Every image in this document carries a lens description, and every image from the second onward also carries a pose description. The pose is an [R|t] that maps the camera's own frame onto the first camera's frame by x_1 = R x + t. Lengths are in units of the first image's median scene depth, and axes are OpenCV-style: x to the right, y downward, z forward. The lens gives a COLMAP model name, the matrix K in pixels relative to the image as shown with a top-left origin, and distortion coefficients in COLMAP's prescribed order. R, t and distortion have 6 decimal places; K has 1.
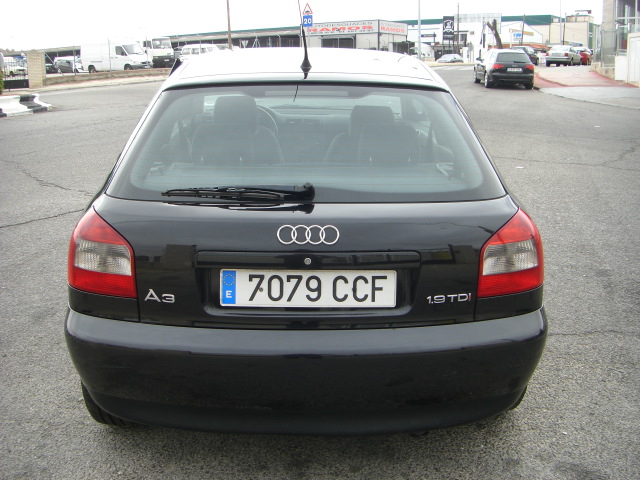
lens RADIAL K [[725.3, 0, 314.6], [0, 725.3, 239.1], [0, 0, 1]] dist [-0.196978, 0.187813]
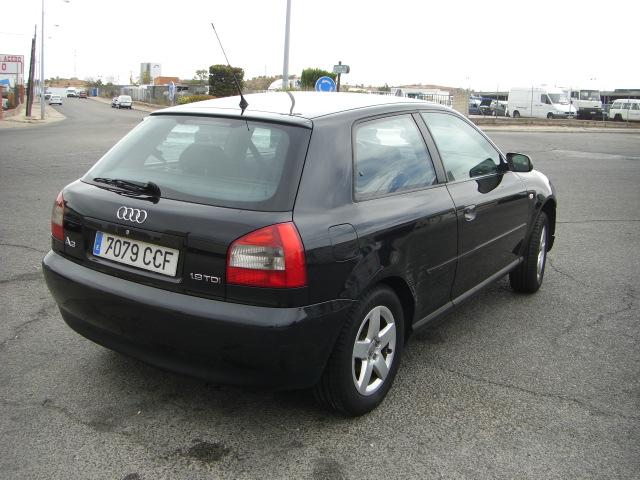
lens RADIAL K [[725.3, 0, 314.6], [0, 725.3, 239.1], [0, 0, 1]] dist [-0.196978, 0.187813]
pose [[0.800082, 0.144571, -0.582210, 1.109931], [-0.188043, 0.982053, -0.014554, -0.005564], [0.569657, 0.121125, 0.812908, 0.035687]]
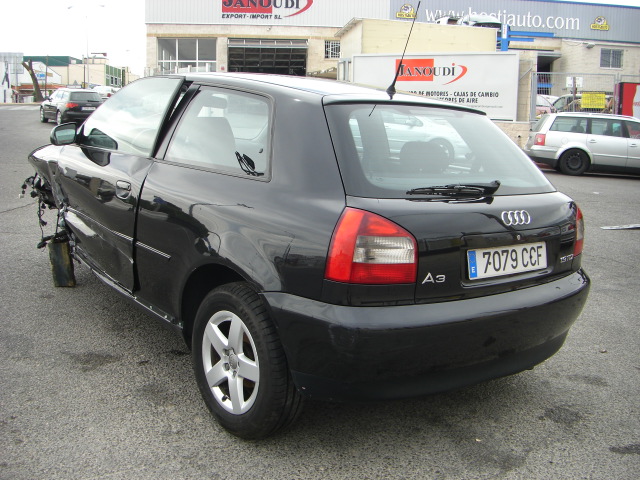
lens RADIAL K [[725.3, 0, 314.6], [0, 725.3, 239.1], [0, 0, 1]] dist [-0.196978, 0.187813]
pose [[0.795717, -0.074101, 0.601118, -1.061694], [0.107724, 0.993978, -0.020067, 0.019113], [-0.596011, 0.080722, 0.798908, 0.172986]]
